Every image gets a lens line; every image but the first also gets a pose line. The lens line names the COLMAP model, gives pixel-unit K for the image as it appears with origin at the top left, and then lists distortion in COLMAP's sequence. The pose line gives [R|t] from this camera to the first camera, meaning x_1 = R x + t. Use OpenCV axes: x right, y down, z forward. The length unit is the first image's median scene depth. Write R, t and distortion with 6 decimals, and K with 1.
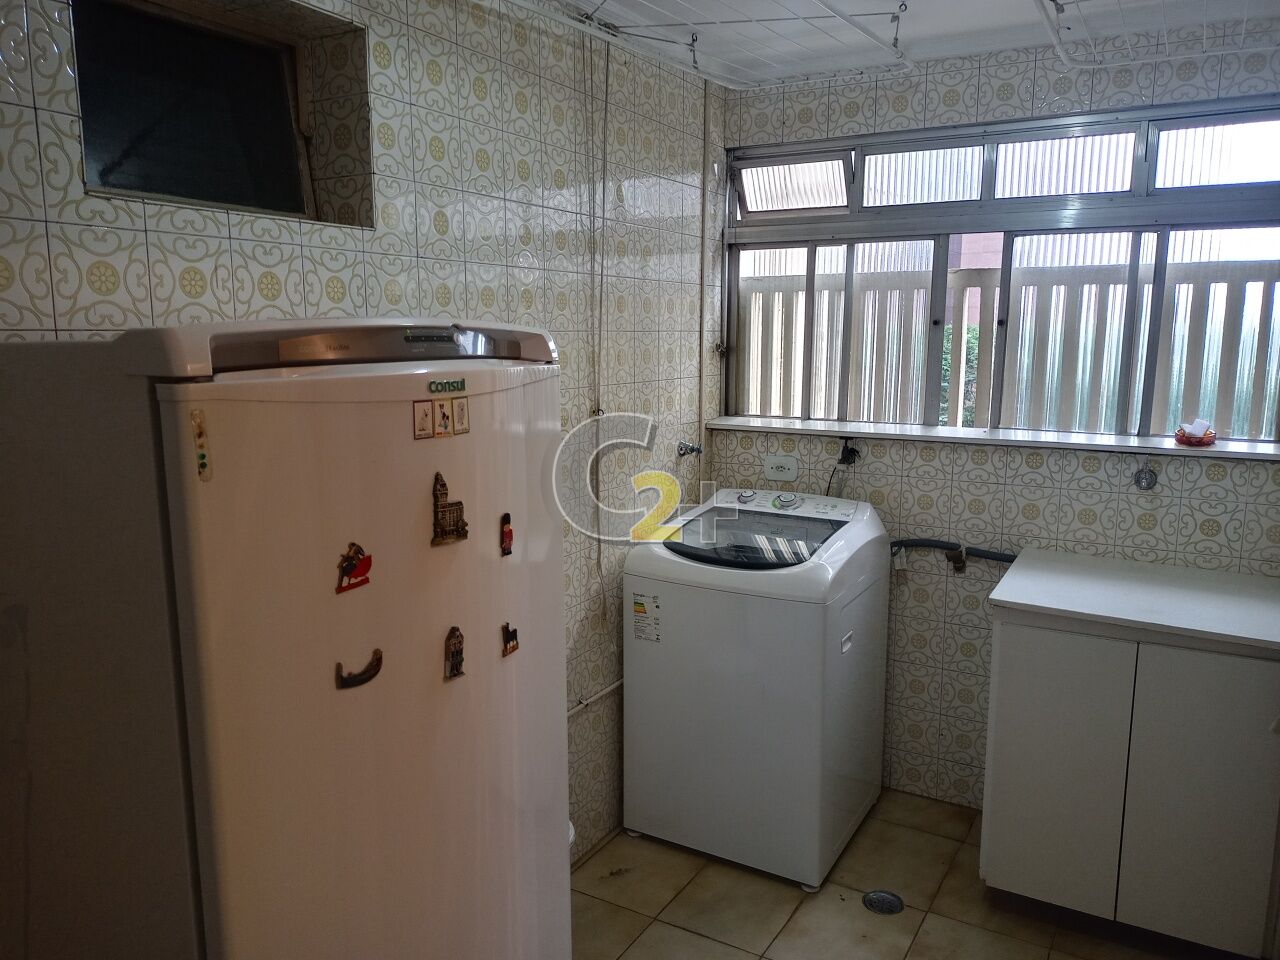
lens RADIAL K [[950.1, 0, 634.8], [0, 950.1, 482.3], [0, 0, 1]] dist [0.060038, -0.108417]
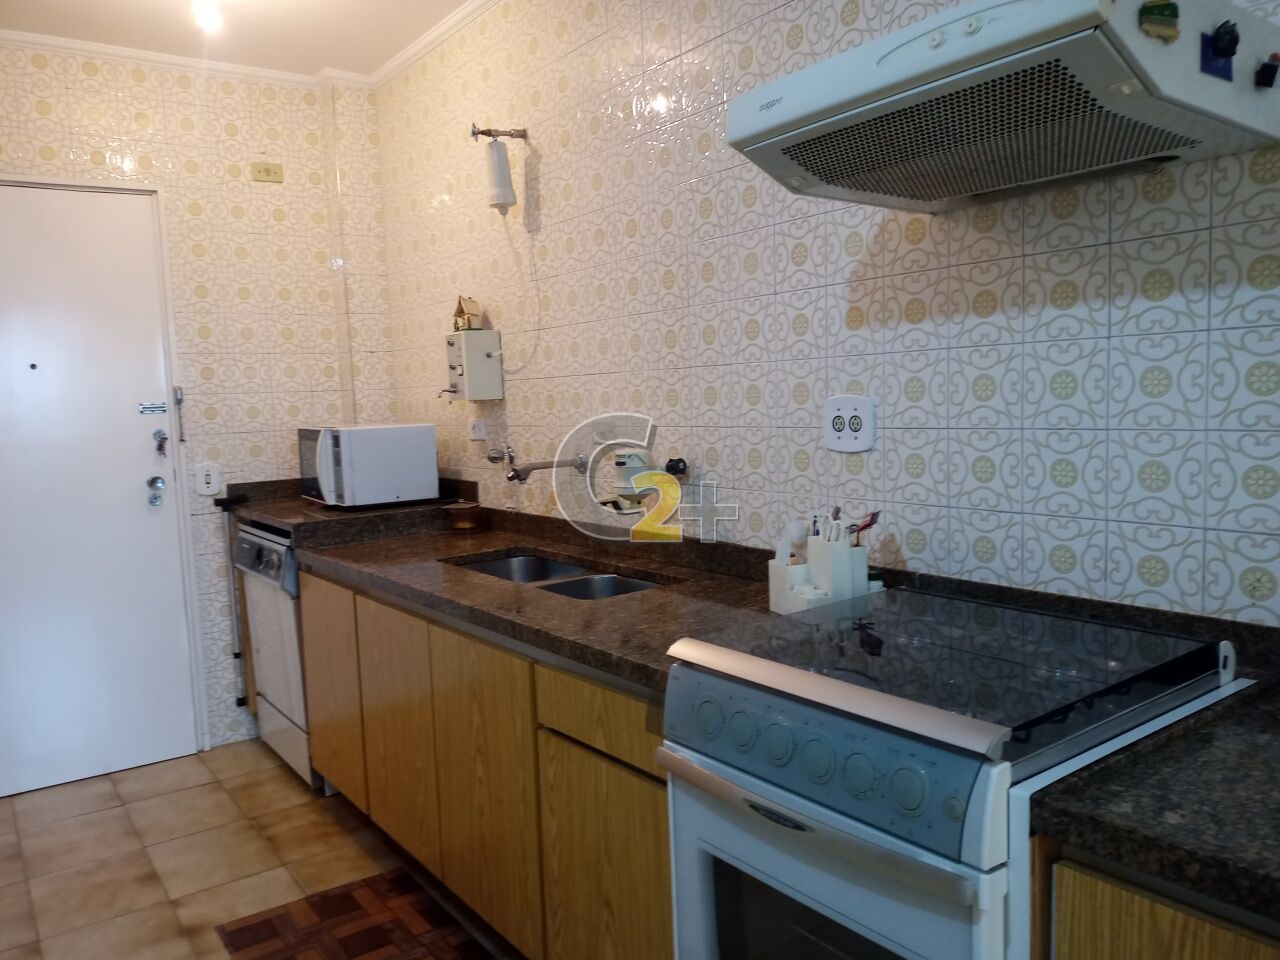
lens RADIAL K [[950.1, 0, 634.8], [0, 950.1, 482.3], [0, 0, 1]] dist [0.060038, -0.108417]
pose [[-0.388000, -0.037711, -0.920887, 0.699278], [-0.230322, 0.971428, 0.057262, -0.148326], [0.892417, 0.234318, -0.385600, 0.979170]]
